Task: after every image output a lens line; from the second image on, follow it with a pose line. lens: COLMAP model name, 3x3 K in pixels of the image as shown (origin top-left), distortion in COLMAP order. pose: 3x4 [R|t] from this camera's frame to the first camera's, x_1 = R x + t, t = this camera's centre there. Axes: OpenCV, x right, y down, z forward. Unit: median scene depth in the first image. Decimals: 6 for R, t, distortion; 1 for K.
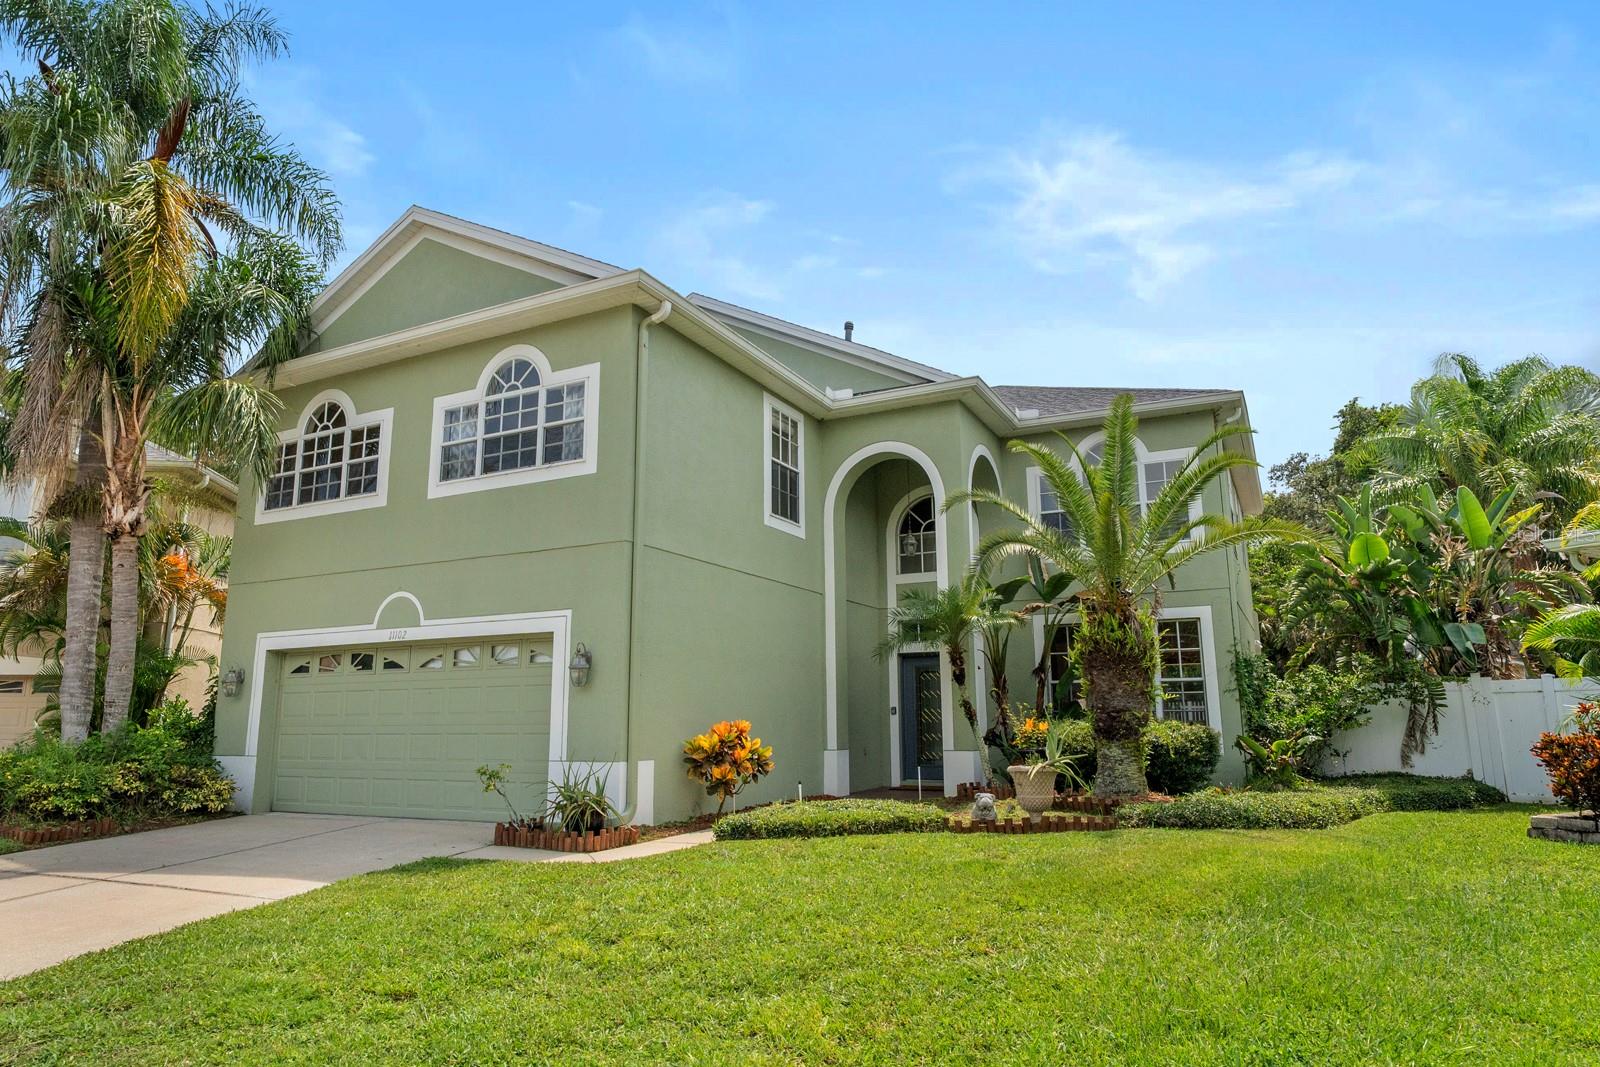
lens RADIAL K [[966.6, 0, 800.9], [0, 966.6, 533.2], [0, 0, 1]] dist [0.000029, 0.000102]
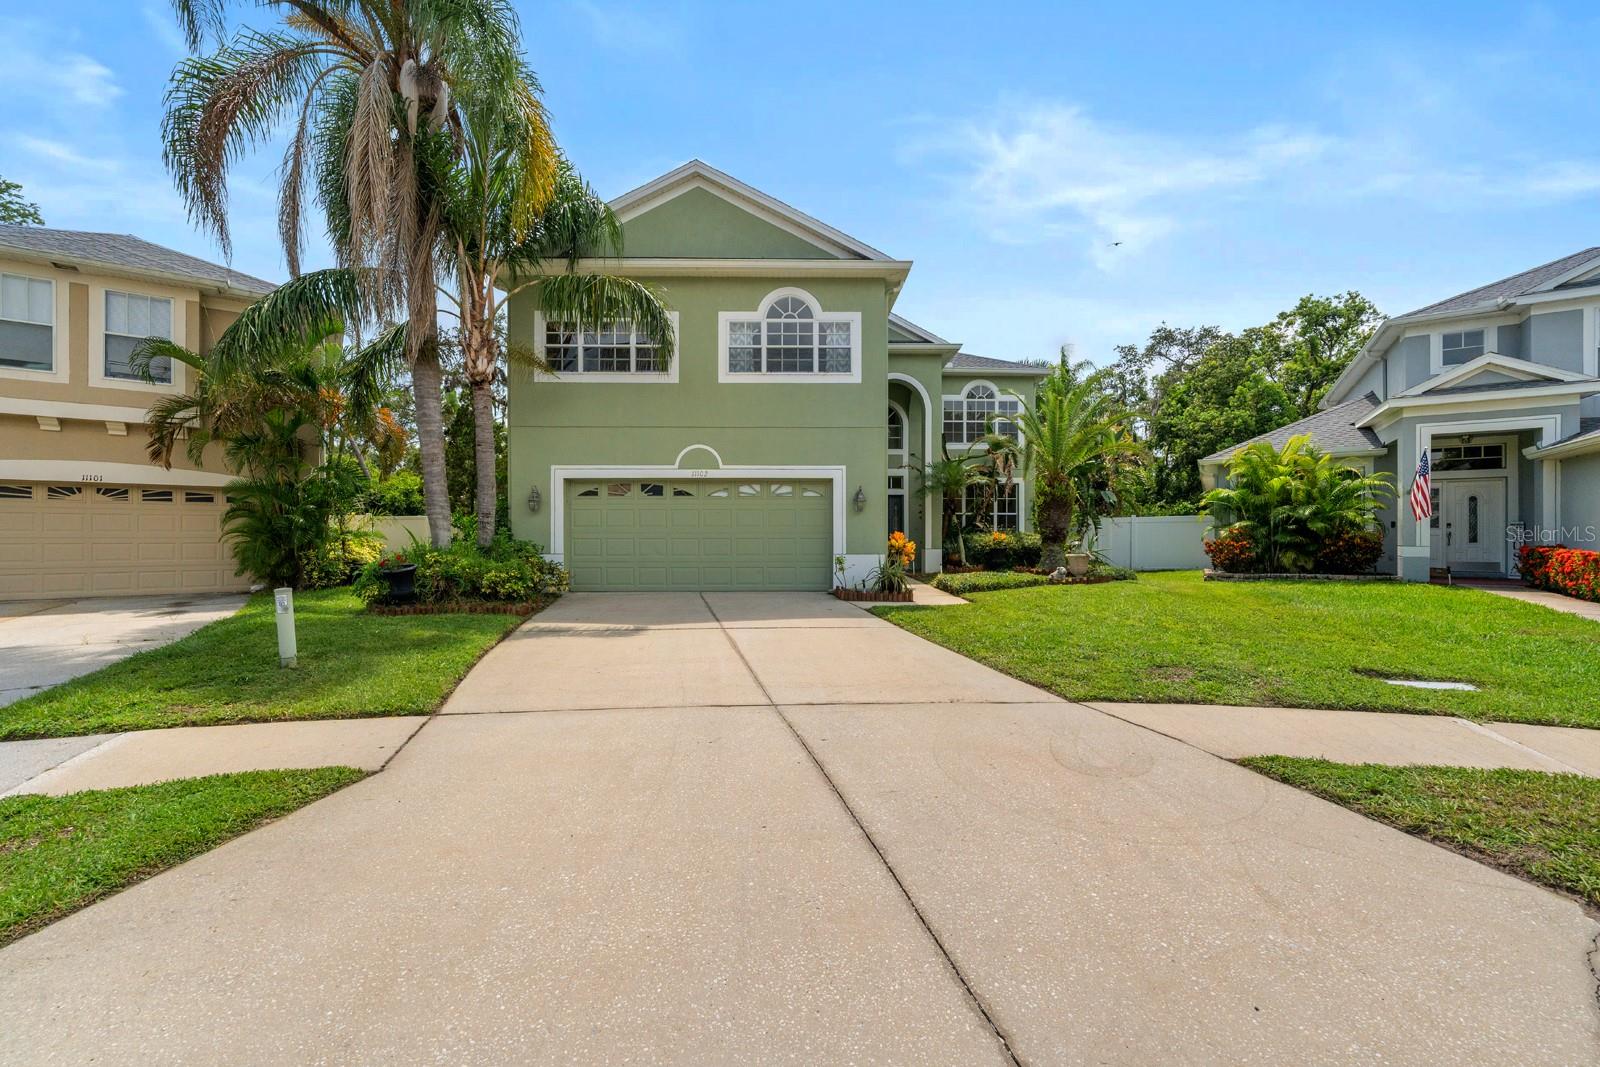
lens RADIAL K [[648.8, 0, 800.7], [0, 648.8, 536.4], [0, 0, 1]] dist [-0.000645, 0.000222]
pose [[0.879285, 0.006100, 0.476257, -0.754099], [-0.096881, 0.981305, 0.166297, 0.018024], [-0.466339, -0.192363, 0.863438, 0.039858]]
